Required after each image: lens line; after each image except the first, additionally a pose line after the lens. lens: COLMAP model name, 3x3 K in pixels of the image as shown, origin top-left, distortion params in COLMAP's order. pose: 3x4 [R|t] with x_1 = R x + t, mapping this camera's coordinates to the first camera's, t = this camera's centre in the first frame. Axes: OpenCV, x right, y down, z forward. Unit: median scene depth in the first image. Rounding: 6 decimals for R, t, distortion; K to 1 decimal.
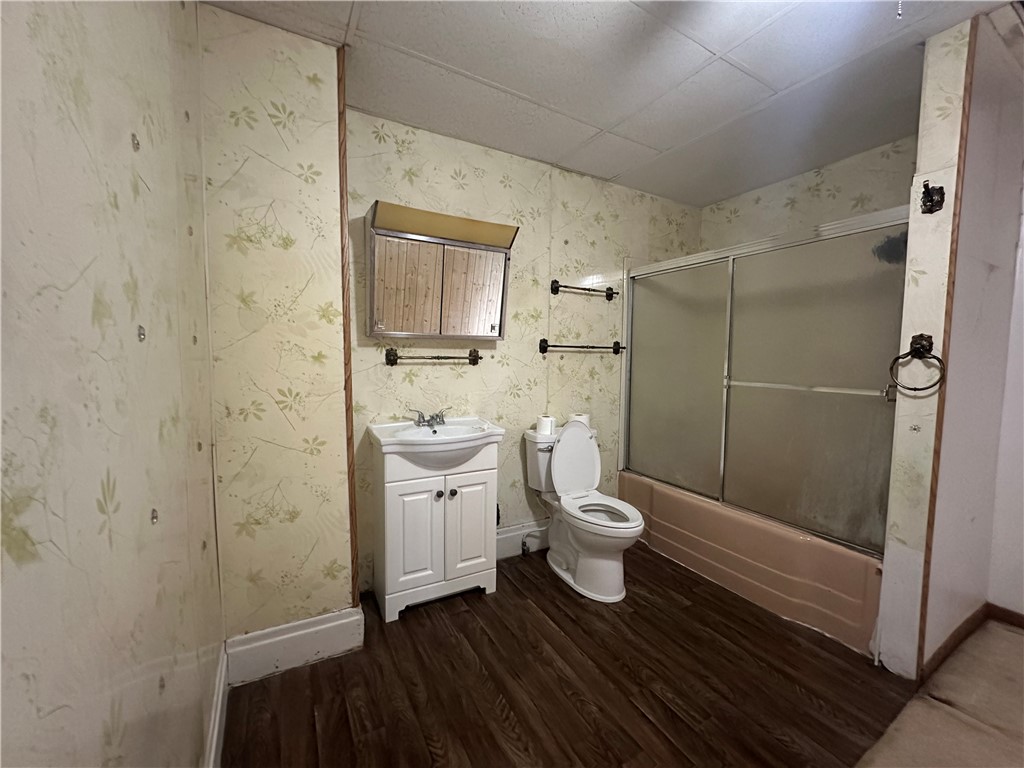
lens RADIAL K [[408.9, 0, 510.9], [0, 408.9, 384.8], [0, 0, 1]] dist [-0.002739, 0.000377]
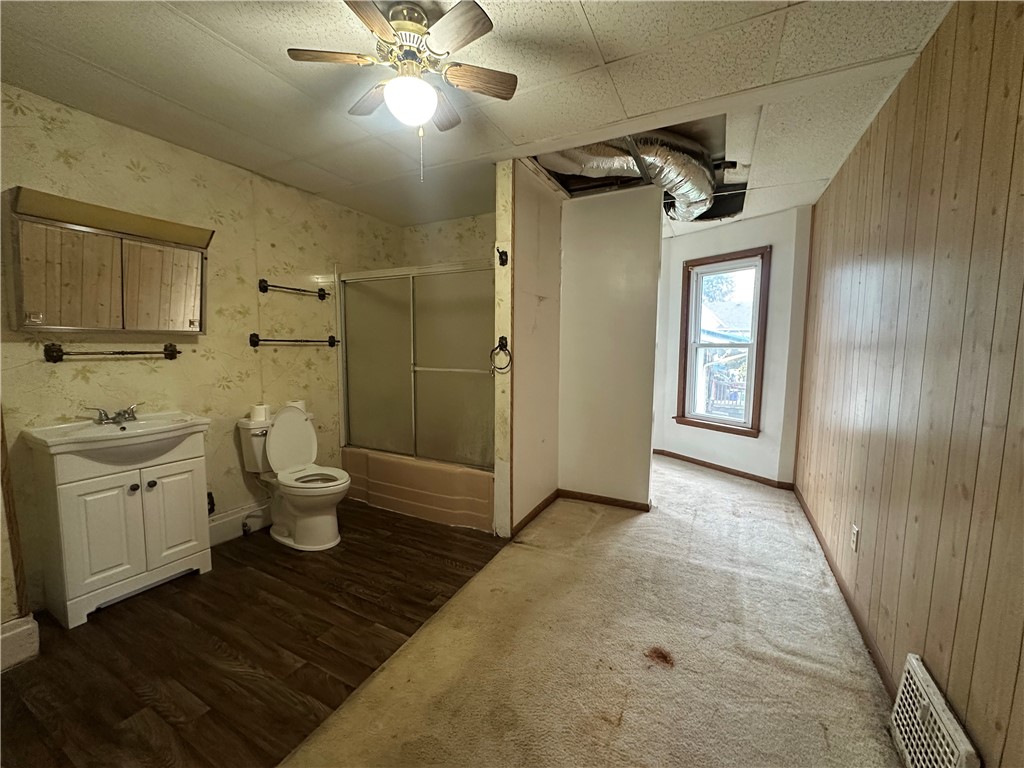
lens RADIAL K [[408.9, 0, 513.3], [0, 408.9, 383.6], [0, 0, 1]] dist [-0.002739, 0.000377]
pose [[0.837079, -0.054655, 0.544346, 0.071400], [0.041070, 0.998467, 0.037095, 0.009252], [-0.545539, -0.008695, 0.838041, -0.337241]]
